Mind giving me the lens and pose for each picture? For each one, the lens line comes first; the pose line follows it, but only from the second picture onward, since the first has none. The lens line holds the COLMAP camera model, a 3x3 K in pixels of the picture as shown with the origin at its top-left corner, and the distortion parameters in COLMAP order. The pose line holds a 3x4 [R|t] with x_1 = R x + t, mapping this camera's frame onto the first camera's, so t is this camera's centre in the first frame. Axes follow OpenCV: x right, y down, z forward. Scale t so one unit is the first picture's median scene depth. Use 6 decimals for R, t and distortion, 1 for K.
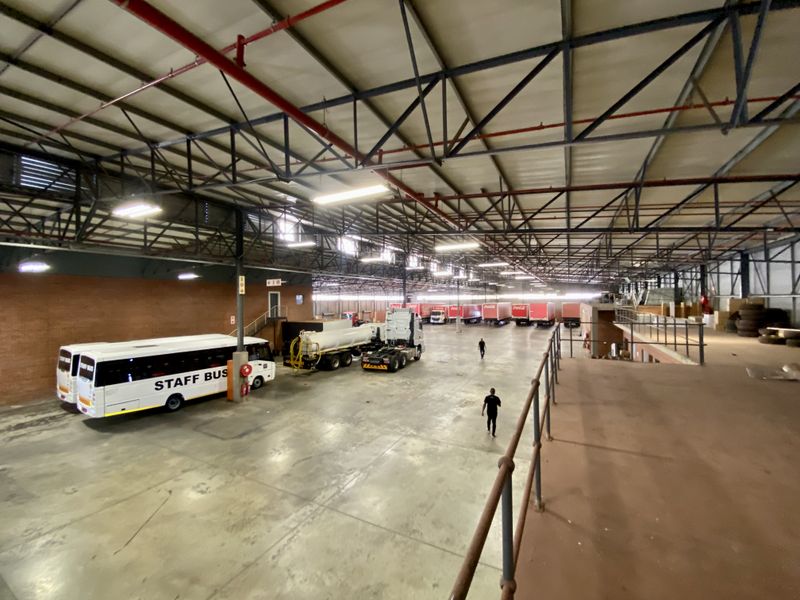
lens RADIAL K [[322.2, 0, 404.8], [0, 322.2, 298.4], [0, 0, 1]] dist [0.000050, -0.014731]
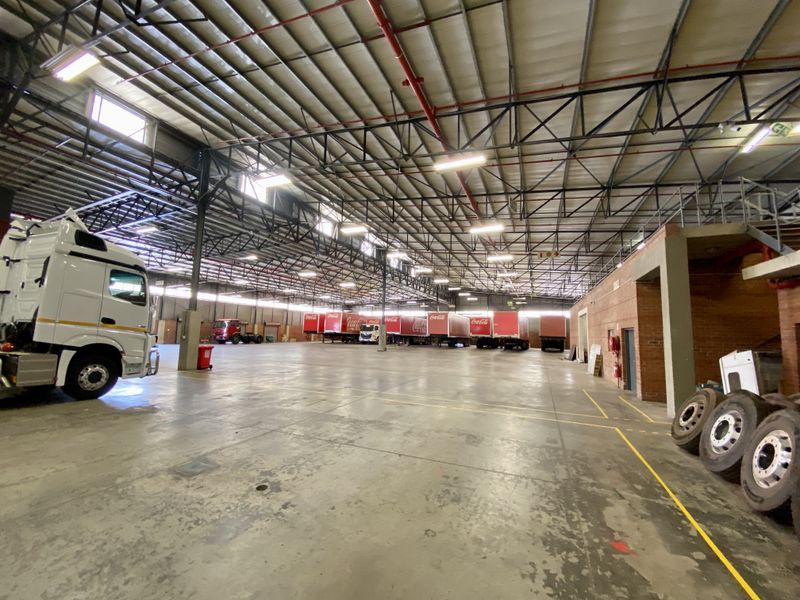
lens RADIAL K [[322.2, 0, 404.8], [0, 322.2, 298.4], [0, 0, 1]] dist [0.000050, -0.014731]
pose [[0.996838, 0.036102, 0.070782, 0.428578], [-0.028896, 0.994536, -0.100316, 0.168520], [-0.074017, 0.097954, 0.992435, 0.972836]]
